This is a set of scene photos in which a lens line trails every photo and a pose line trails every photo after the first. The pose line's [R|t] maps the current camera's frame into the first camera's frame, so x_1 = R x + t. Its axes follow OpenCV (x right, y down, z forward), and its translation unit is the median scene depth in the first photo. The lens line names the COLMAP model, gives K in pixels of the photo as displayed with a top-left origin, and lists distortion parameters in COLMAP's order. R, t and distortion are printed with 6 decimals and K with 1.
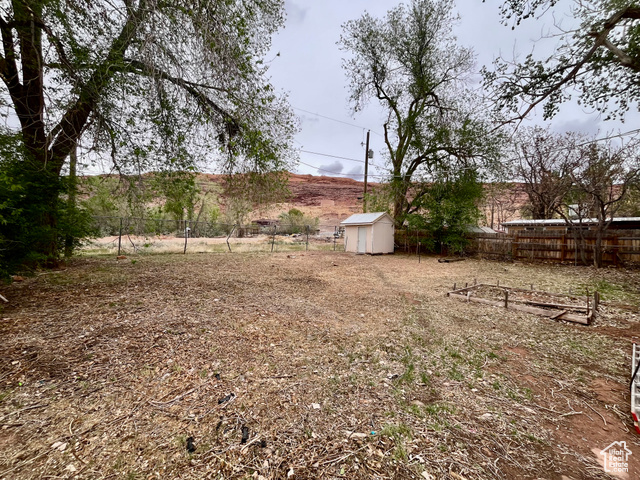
lens RADIAL K [[257.2, 0, 320.7], [0, 257.2, 236.9], [0, 0, 1]] dist [-0.000971, -0.000010]
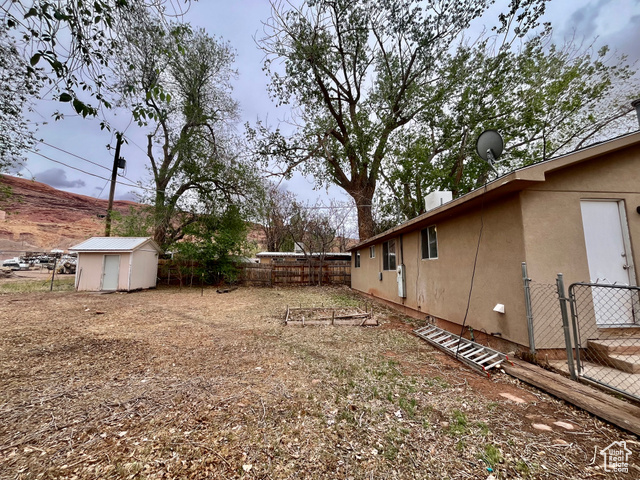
lens RADIAL K [[257.2, 0, 320.7], [0, 257.2, 236.9], [0, 0, 1]] dist [-0.000971, -0.000010]
pose [[0.581880, 0.077634, 0.809561, -0.091962], [0.014424, 0.994292, -0.105716, -0.004349], [-0.813147, 0.073191, 0.577438, 0.076310]]
